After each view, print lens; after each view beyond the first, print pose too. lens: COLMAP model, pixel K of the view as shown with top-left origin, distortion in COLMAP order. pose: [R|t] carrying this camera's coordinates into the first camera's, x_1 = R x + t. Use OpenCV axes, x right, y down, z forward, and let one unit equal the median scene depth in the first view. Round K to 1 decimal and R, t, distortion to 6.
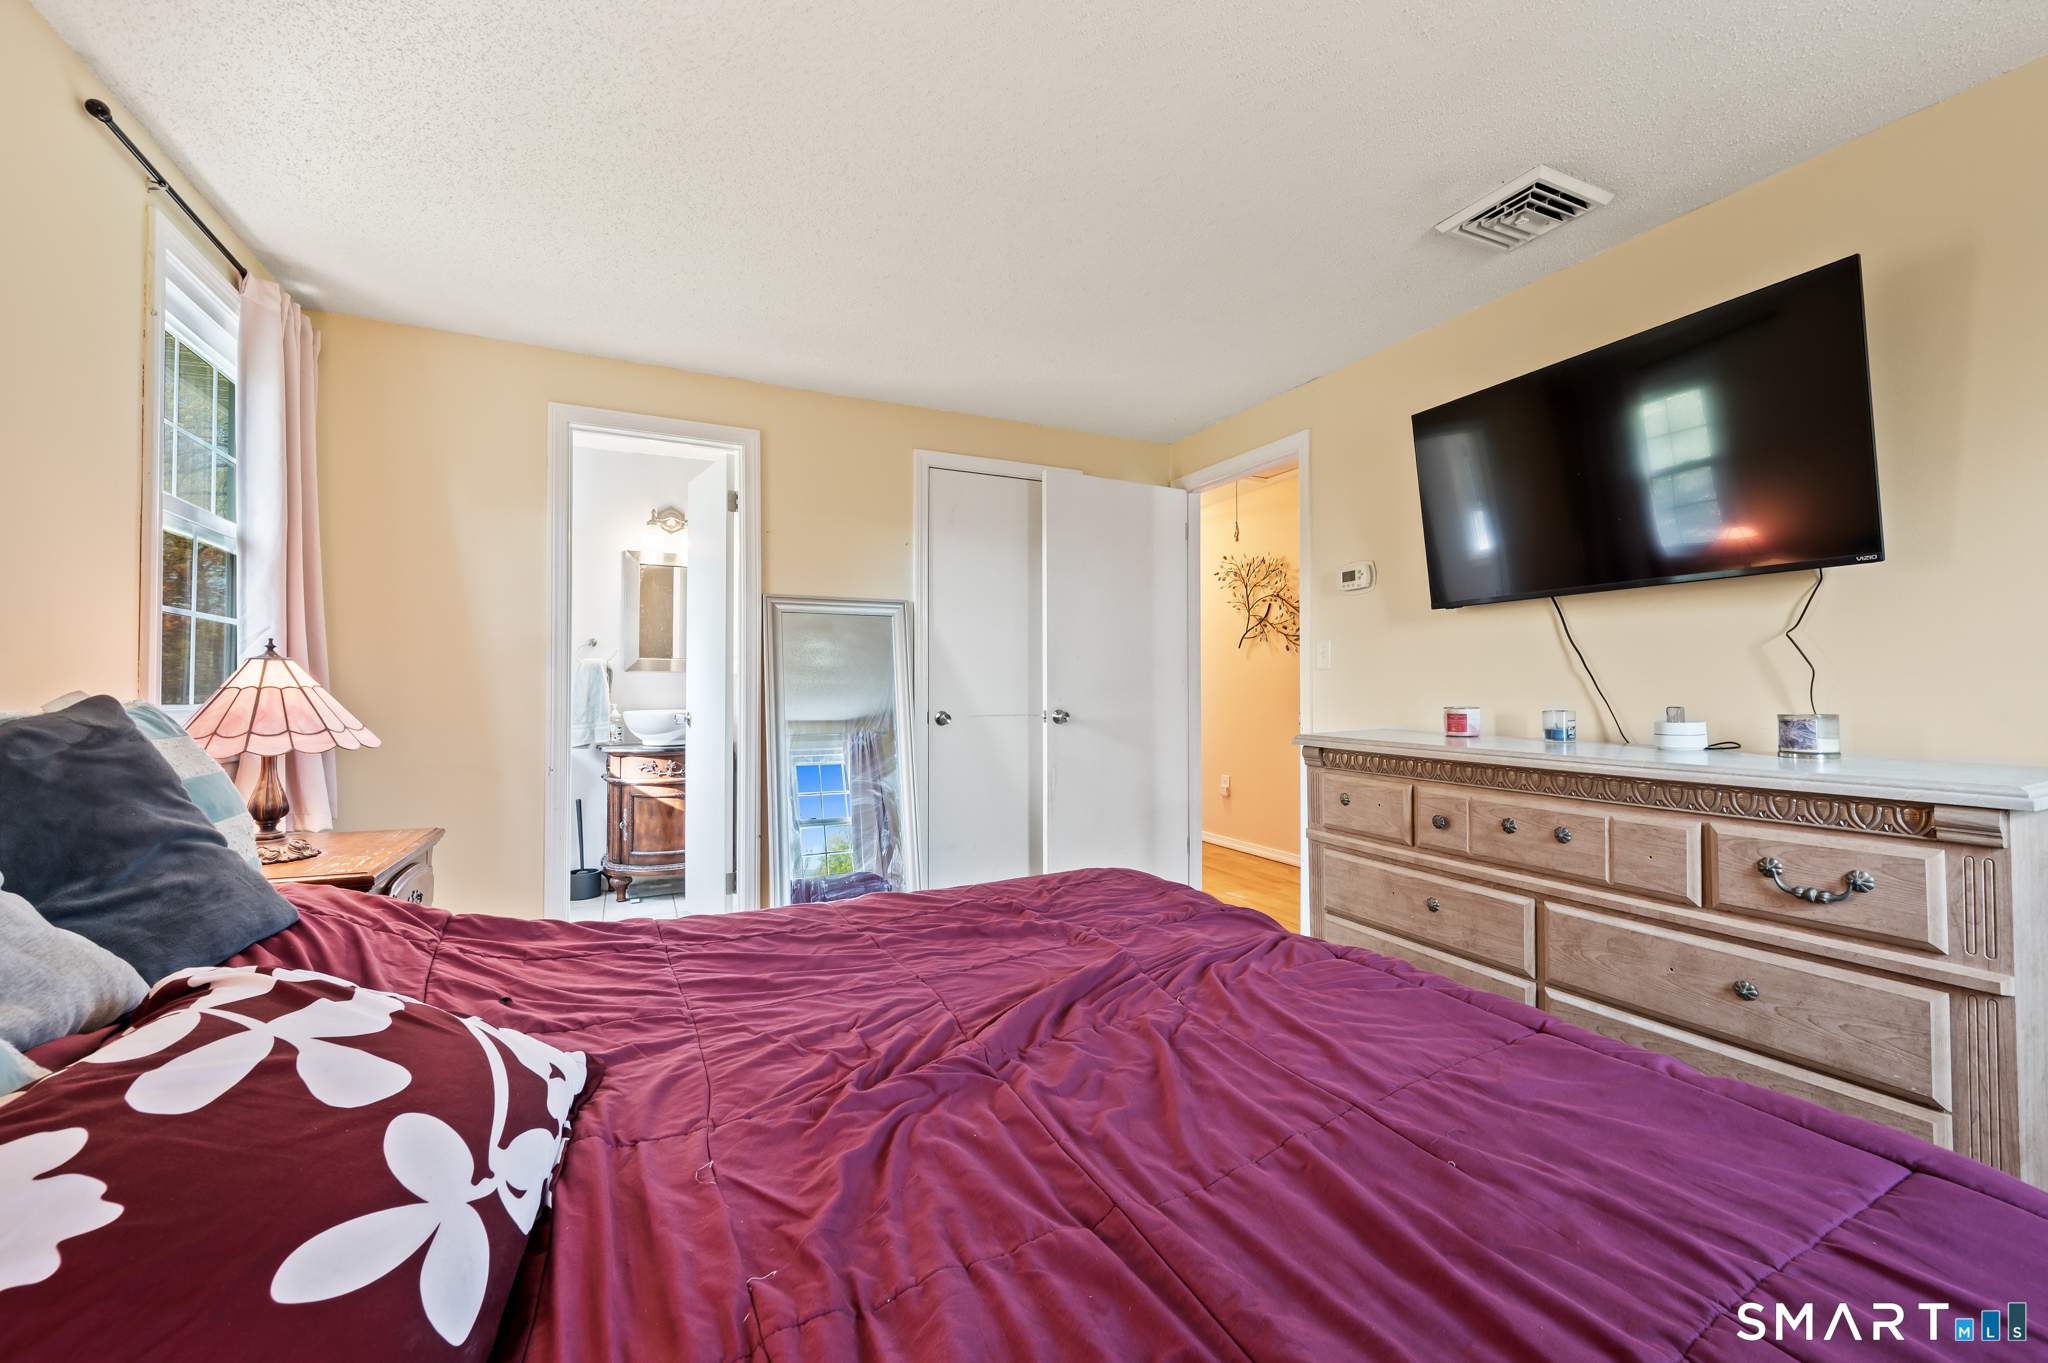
lens RADIAL K [[823.7, 0, 1027.5], [0, 823.7, 670.5], [0, 0, 1]] dist [0.002883, -0.000001]
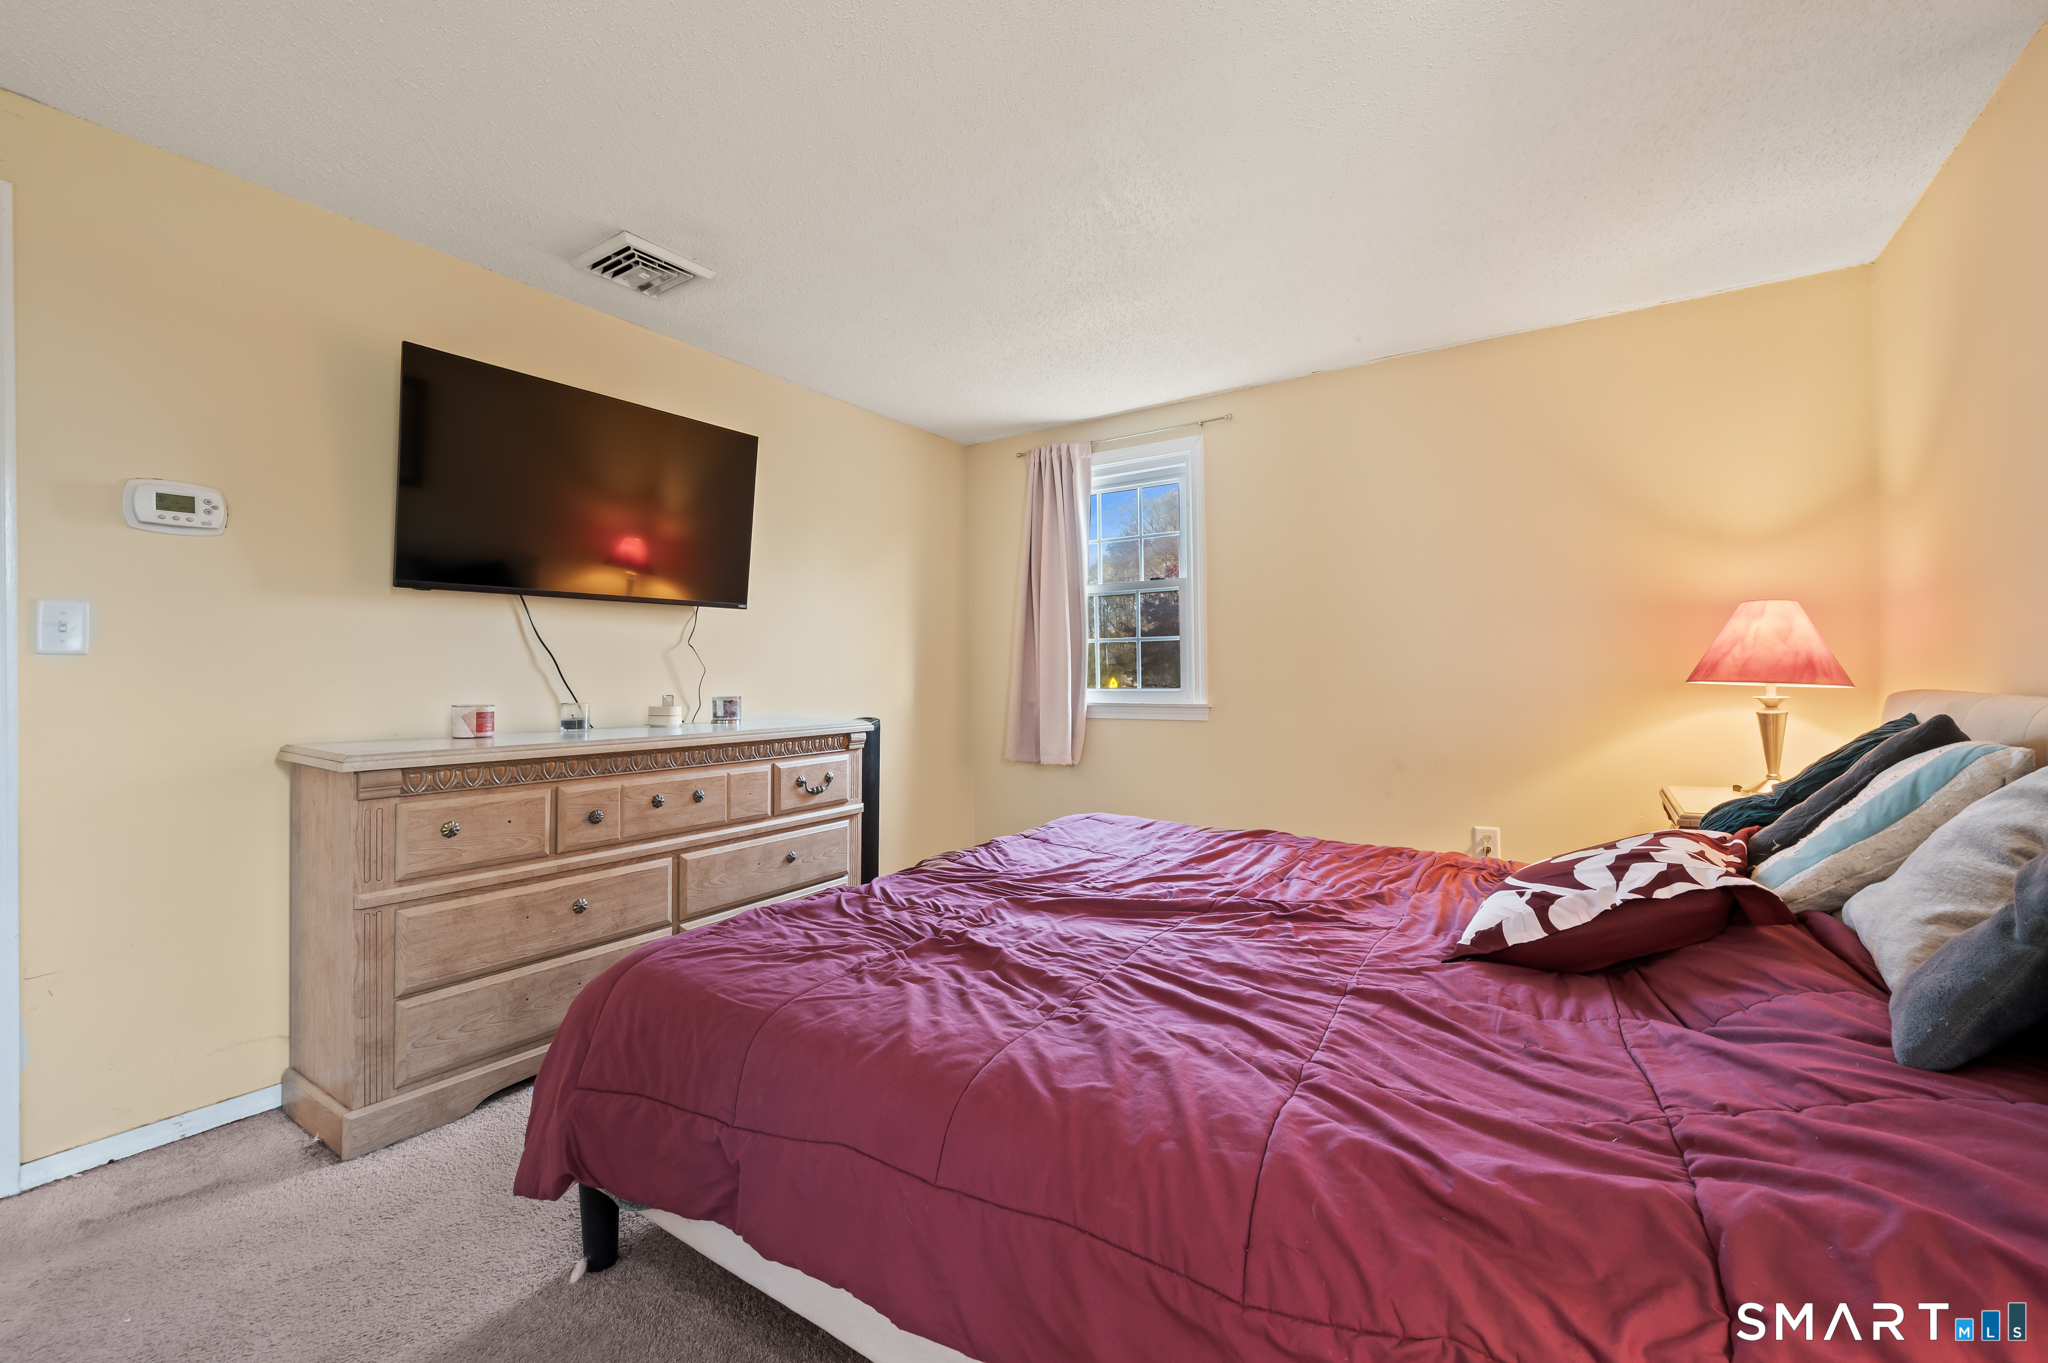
lens RADIAL K [[823.7, 0, 1027.5], [0, 823.7, 670.5], [0, 0, 1]] dist [0.002883, -0.000001]
pose [[-0.502983, 0.011360, 0.864222, -0.678566], [-0.007313, 0.999822, -0.017399, 0.022623], [-0.864265, -0.015072, -0.502811, 1.147053]]
